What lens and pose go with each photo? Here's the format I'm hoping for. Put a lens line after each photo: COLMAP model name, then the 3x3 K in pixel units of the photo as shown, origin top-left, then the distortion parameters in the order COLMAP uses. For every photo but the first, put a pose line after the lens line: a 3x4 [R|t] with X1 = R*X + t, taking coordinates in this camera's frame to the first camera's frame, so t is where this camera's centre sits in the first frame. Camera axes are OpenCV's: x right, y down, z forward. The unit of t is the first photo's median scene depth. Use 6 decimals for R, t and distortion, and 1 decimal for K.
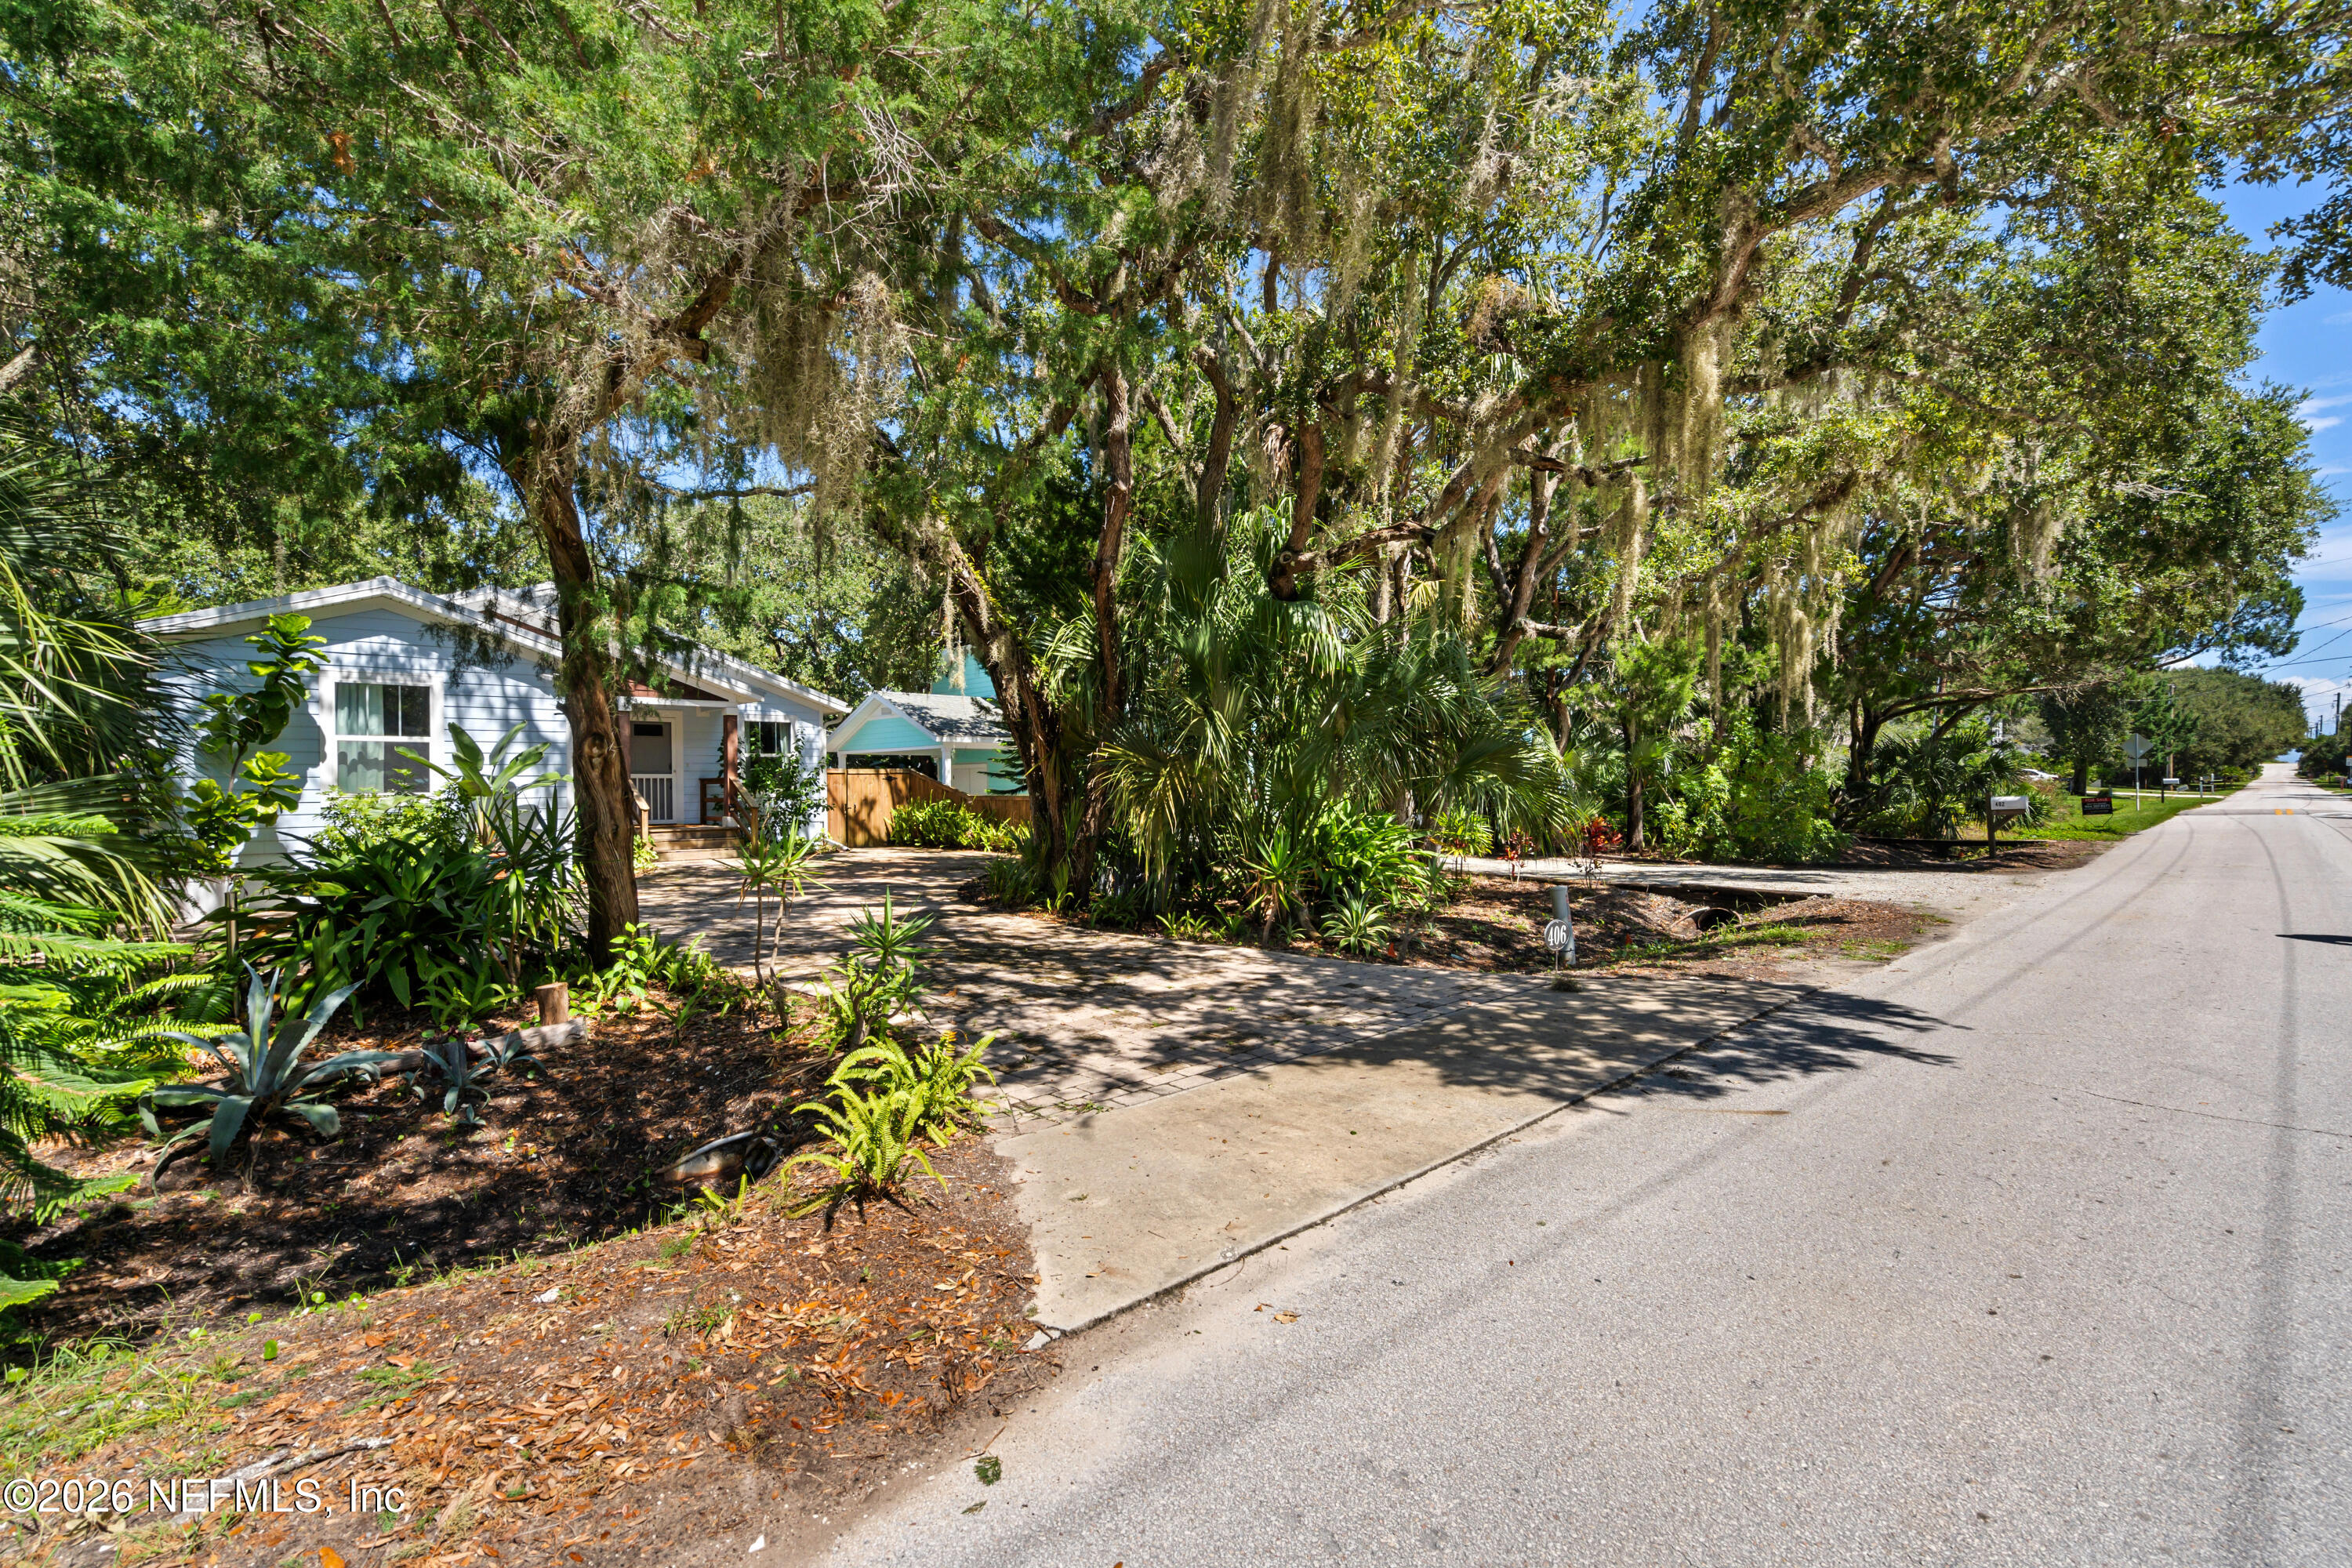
lens RADIAL K [[1082.5, 0, 1160.8], [0, 1082.5, 787.9], [0, 0, 1]] dist [0.012617, 0.000246]
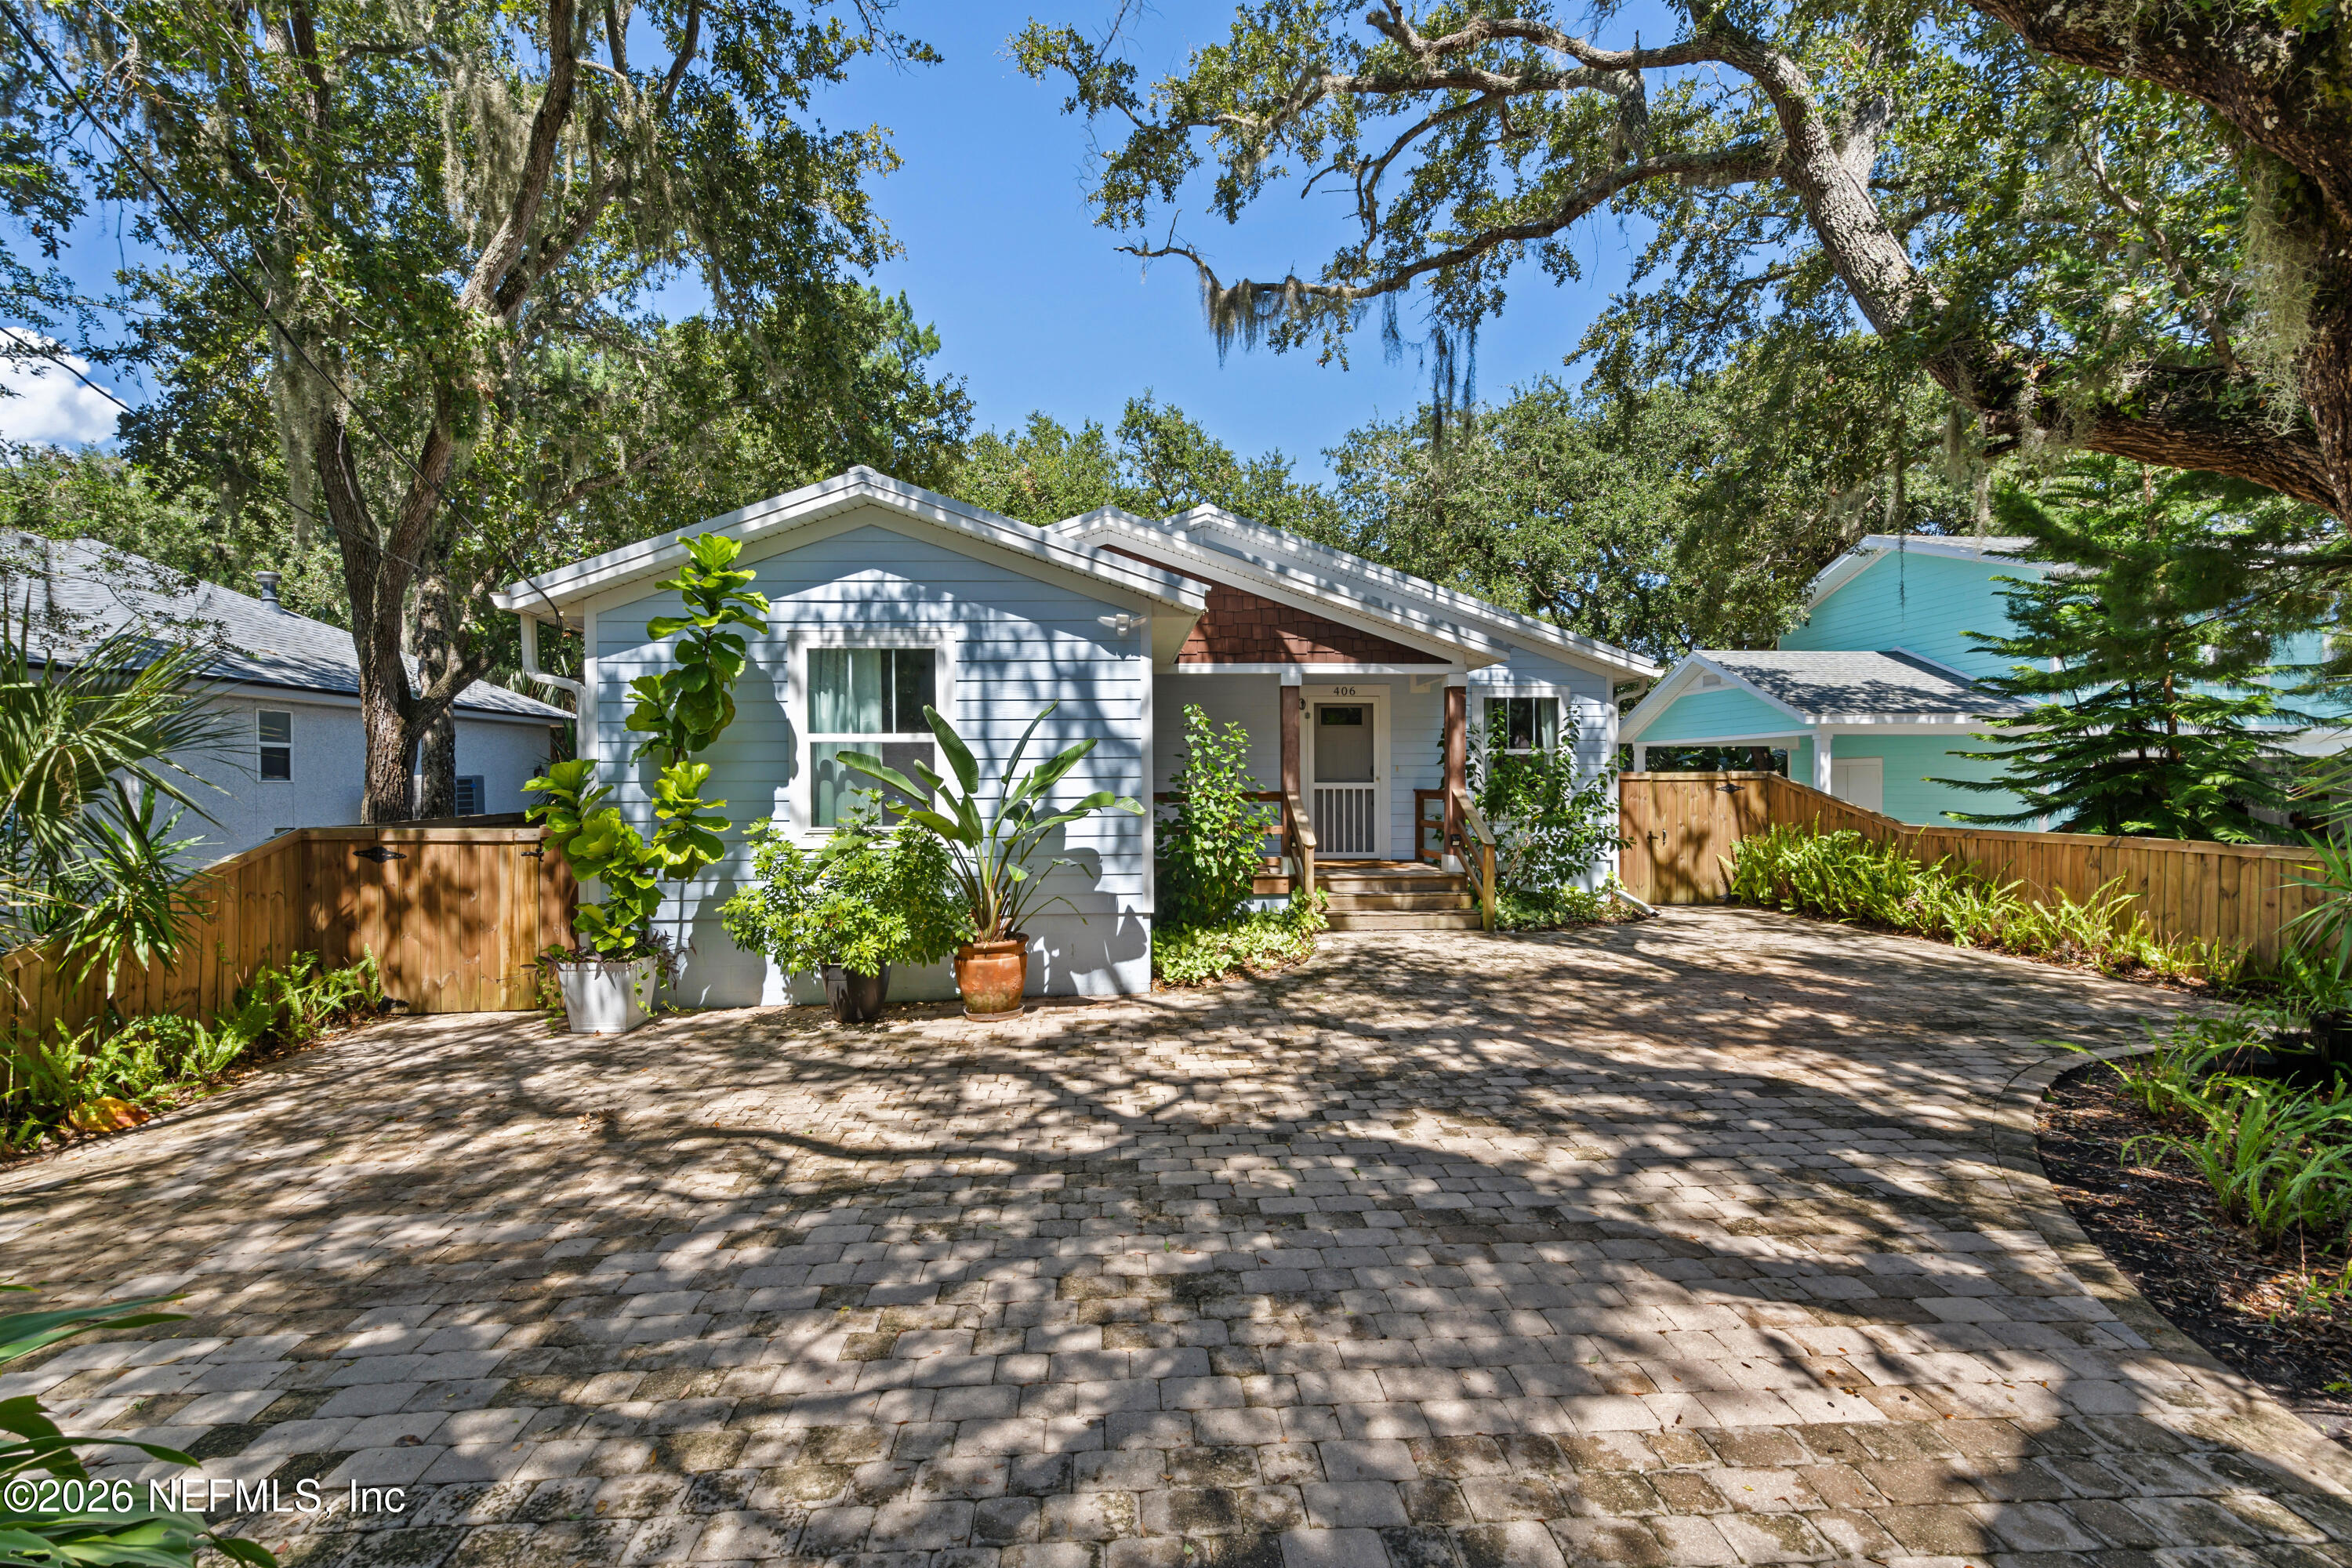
lens RADIAL K [[1082.5, 0, 1160.8], [0, 1082.5, 787.9], [0, 0, 1]] dist [0.012617, 0.000246]
pose [[0.768402, 0.013597, -0.639824, -0.139533], [-0.006956, 0.999893, 0.012894, -0.018330], [0.639930, -0.005457, 0.768414, 0.441881]]
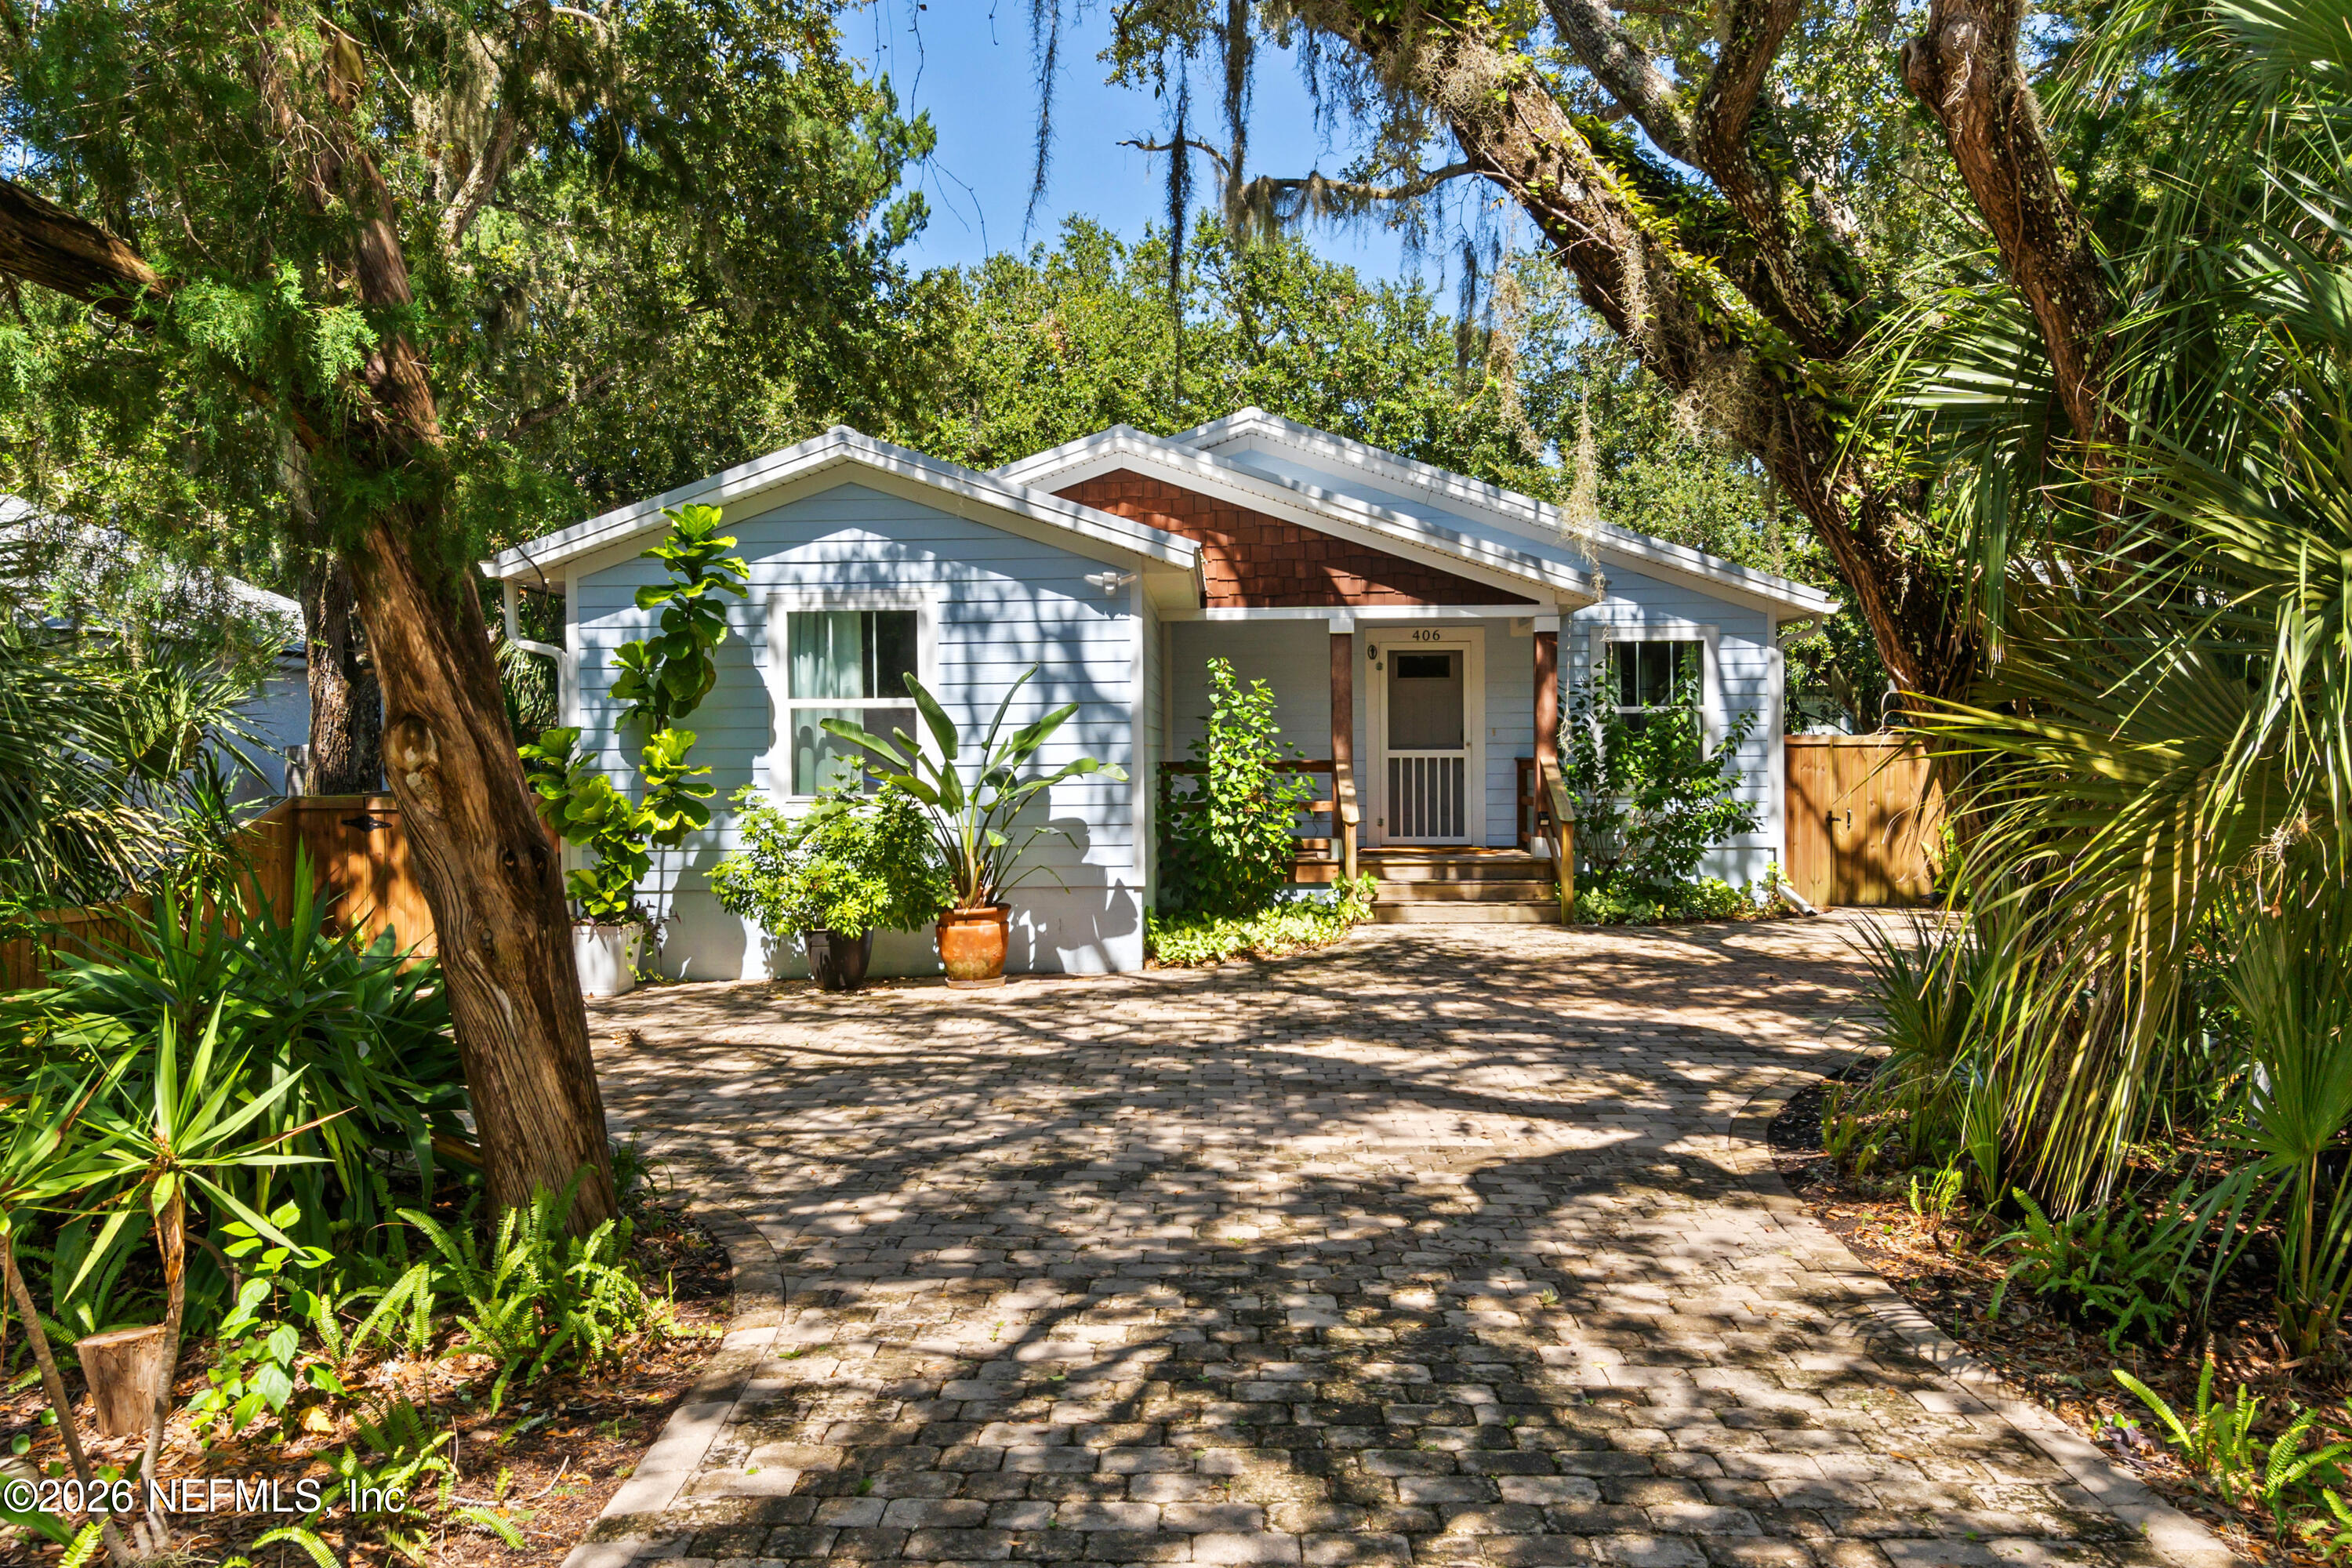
lens RADIAL K [[1820.0, 0, 1132.6], [0, 1820.0, 780.8], [0, 0, 1]] dist [0.066334, -0.001652]
pose [[0.699864, 0.018054, -0.714048, 0.069867], [-0.002802, 0.999742, 0.022532, -0.018137], [0.714270, -0.013769, 0.699735, 0.287738]]
